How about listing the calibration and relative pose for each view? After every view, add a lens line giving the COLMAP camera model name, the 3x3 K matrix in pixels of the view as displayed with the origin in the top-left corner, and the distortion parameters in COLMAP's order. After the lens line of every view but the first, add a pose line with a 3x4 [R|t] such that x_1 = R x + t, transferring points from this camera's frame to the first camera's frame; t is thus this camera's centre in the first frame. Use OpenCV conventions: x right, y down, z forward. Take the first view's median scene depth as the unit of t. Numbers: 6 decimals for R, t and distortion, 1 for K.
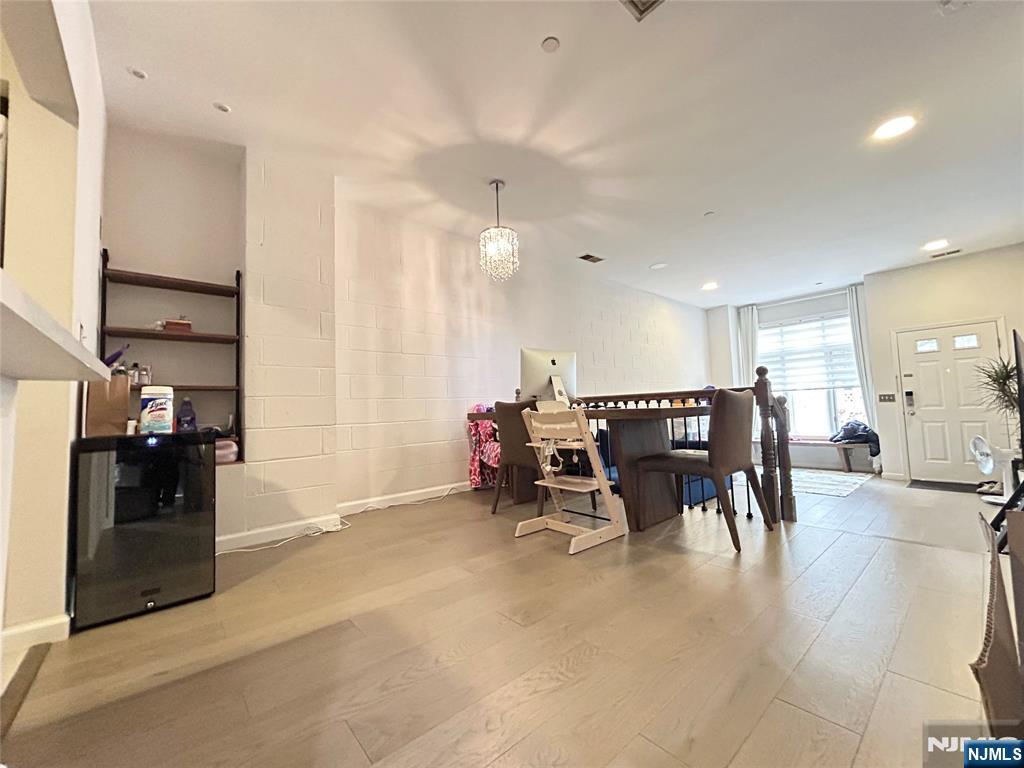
lens RADIAL K [[410.0, 0, 513.5], [0, 410.0, 382.0], [0, 0, 1]] dist [-0.000148, 0.000510]
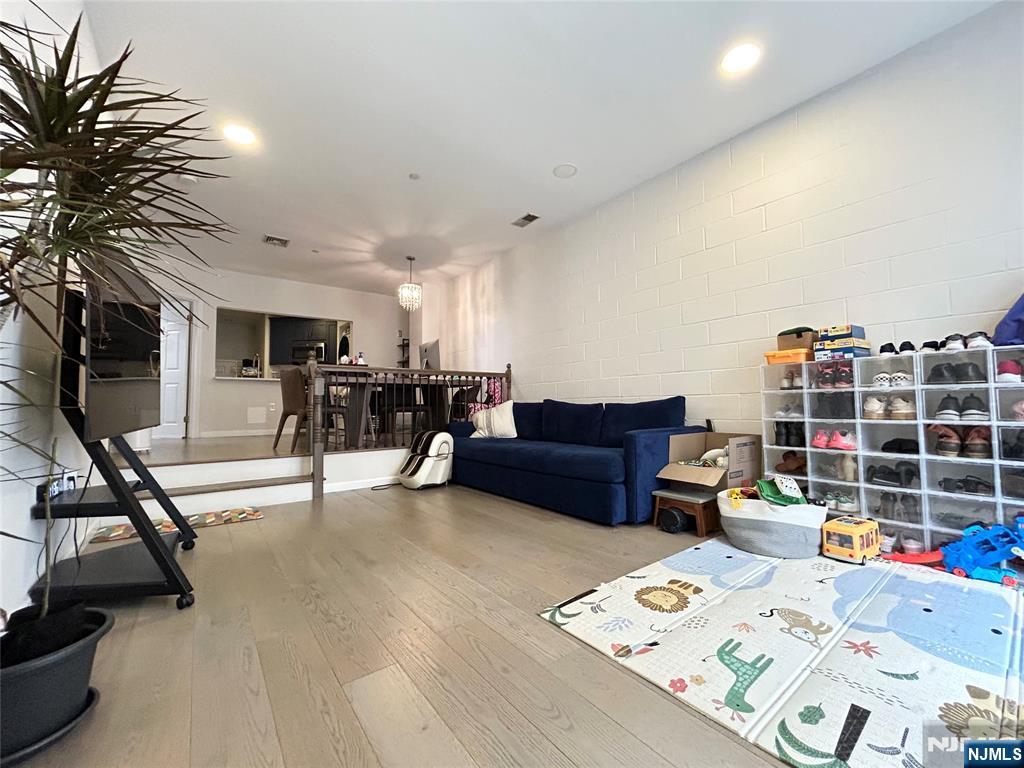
lens RADIAL K [[410.0, 0, 513.5], [0, 410.0, 382.0], [0, 0, 1]] dist [-0.000148, 0.000510]
pose [[-0.057844, -0.017635, -0.998170, 0.946072], [0.084234, 0.996192, -0.022482, 0.076515], [0.994766, -0.085380, -0.056138, 0.827102]]
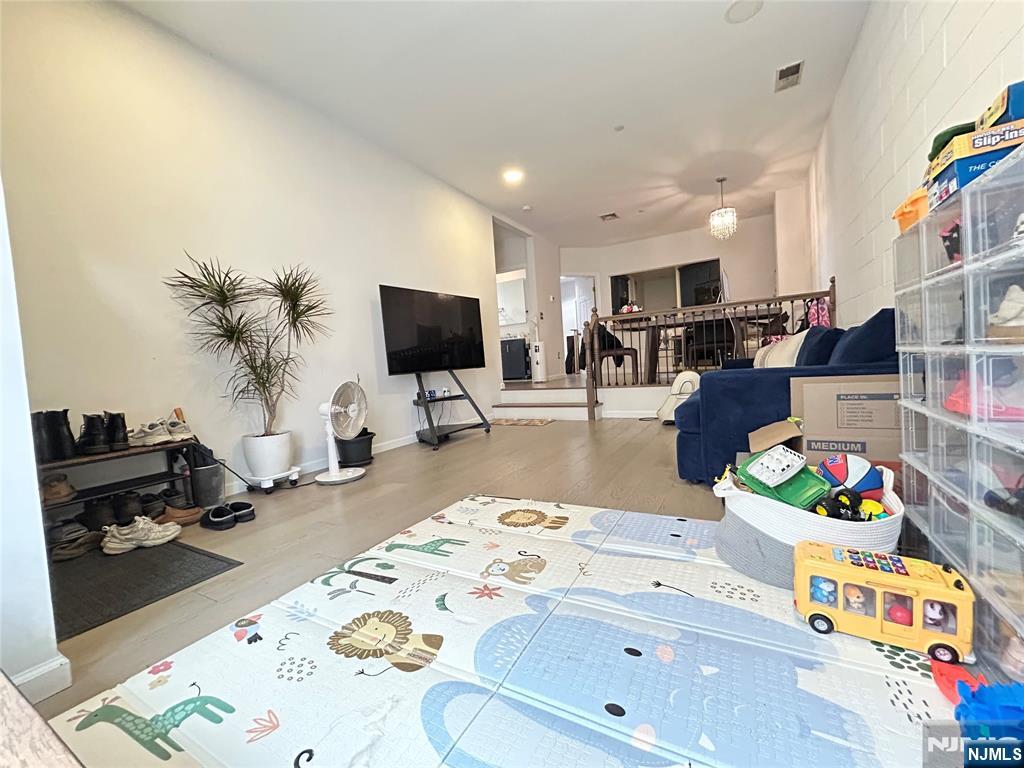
lens RADIAL K [[410.6, 0, 516.1], [0, 410.6, 379.1], [0, 0, 1]] dist [-0.000204, 0.000144]
pose [[-0.934908, 0.114453, -0.335927, 0.750144], [0.126448, 0.991875, -0.013975, 0.124513], [0.331598, -0.055543, -0.941784, 1.222514]]
